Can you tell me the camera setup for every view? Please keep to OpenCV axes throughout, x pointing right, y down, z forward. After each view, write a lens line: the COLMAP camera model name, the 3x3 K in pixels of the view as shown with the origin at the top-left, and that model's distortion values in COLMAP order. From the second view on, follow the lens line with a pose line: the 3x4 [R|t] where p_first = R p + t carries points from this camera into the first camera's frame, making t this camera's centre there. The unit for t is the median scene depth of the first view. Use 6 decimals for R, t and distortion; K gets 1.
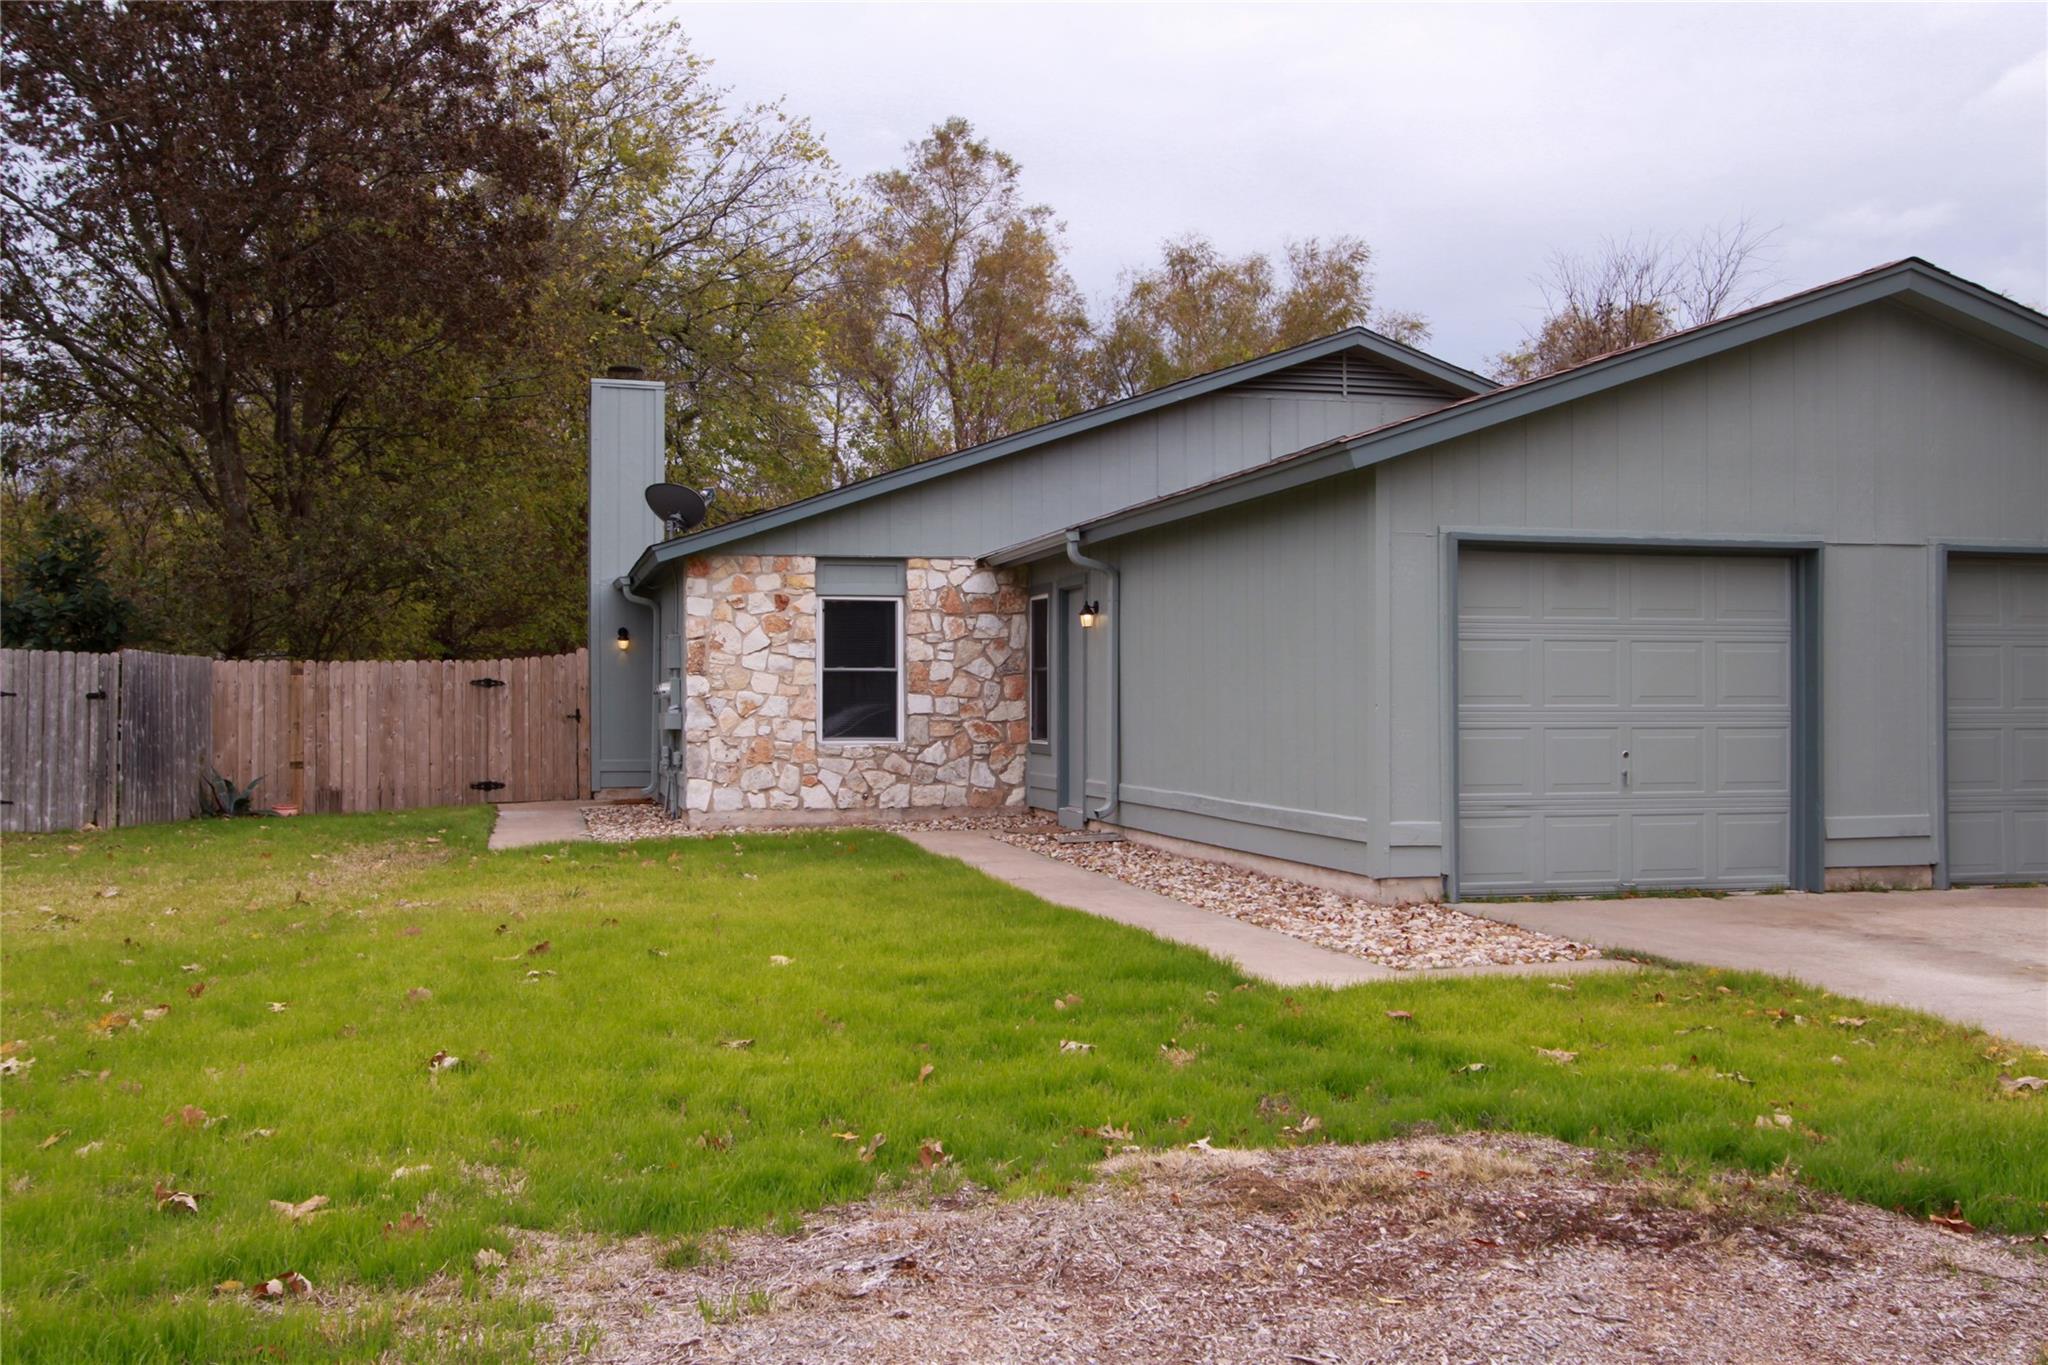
lens RADIAL K [[2103.6, 0, 1023.4], [0, 2103.6, 681.2], [0, 0, 1]] dist [-0.022186, 0.000000]
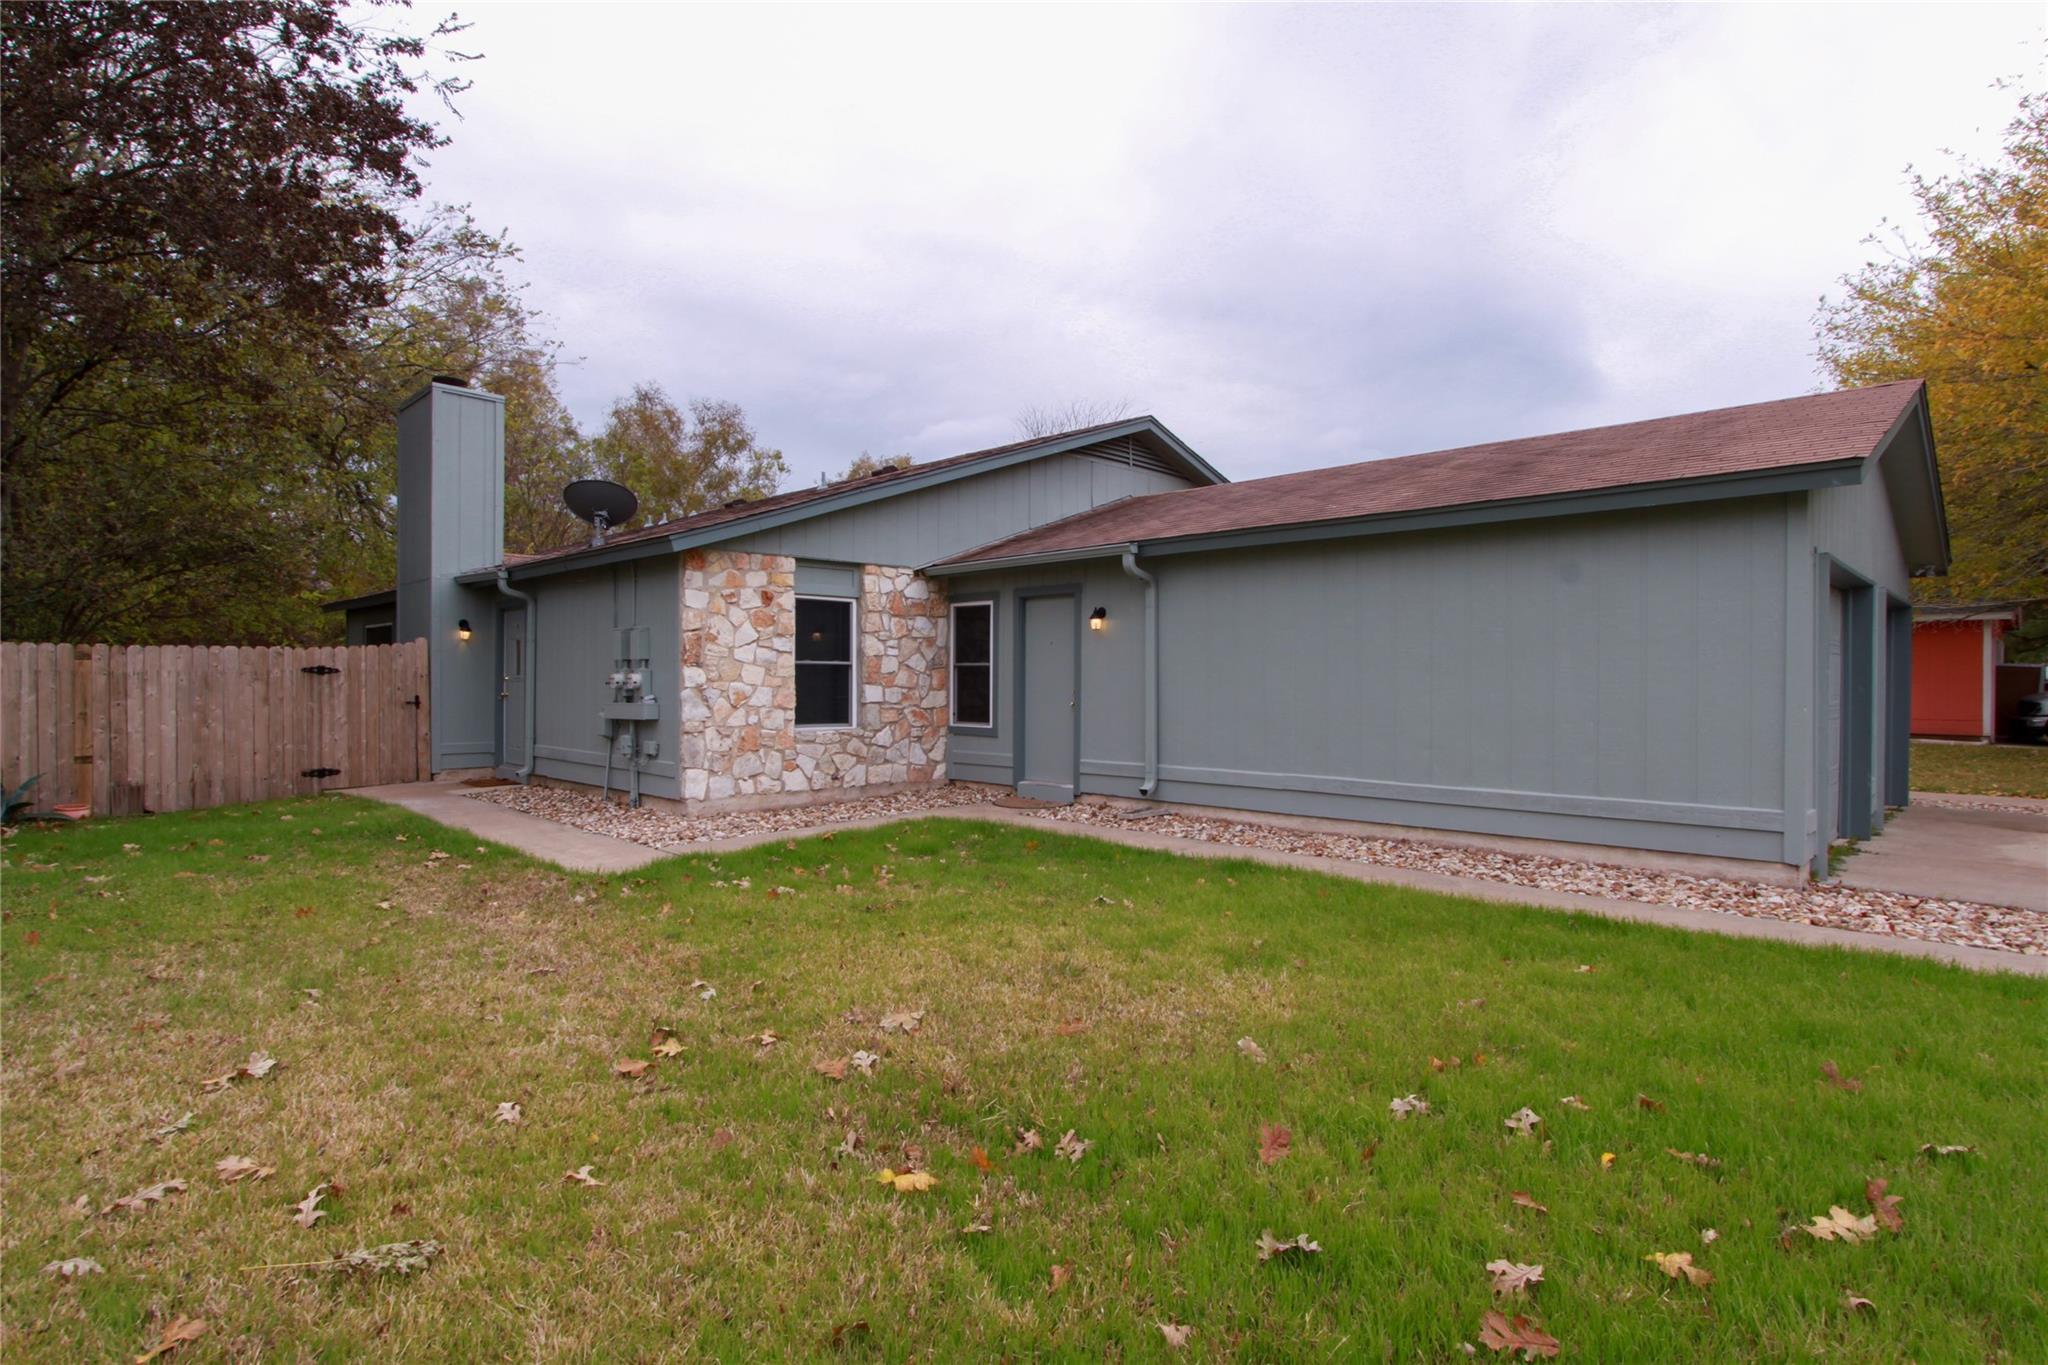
lens RADIAL K [[1081.4, 0, 1025.3], [0, 1081.4, 679.6], [0, 0, 1]] dist [-0.018445, 0.001673]
pose [[0.845779, 0.003602, 0.533522, -0.289780], [-0.008818, 0.999935, 0.007228, -0.001689], [-0.533461, -0.010818, 0.845755, 0.460537]]
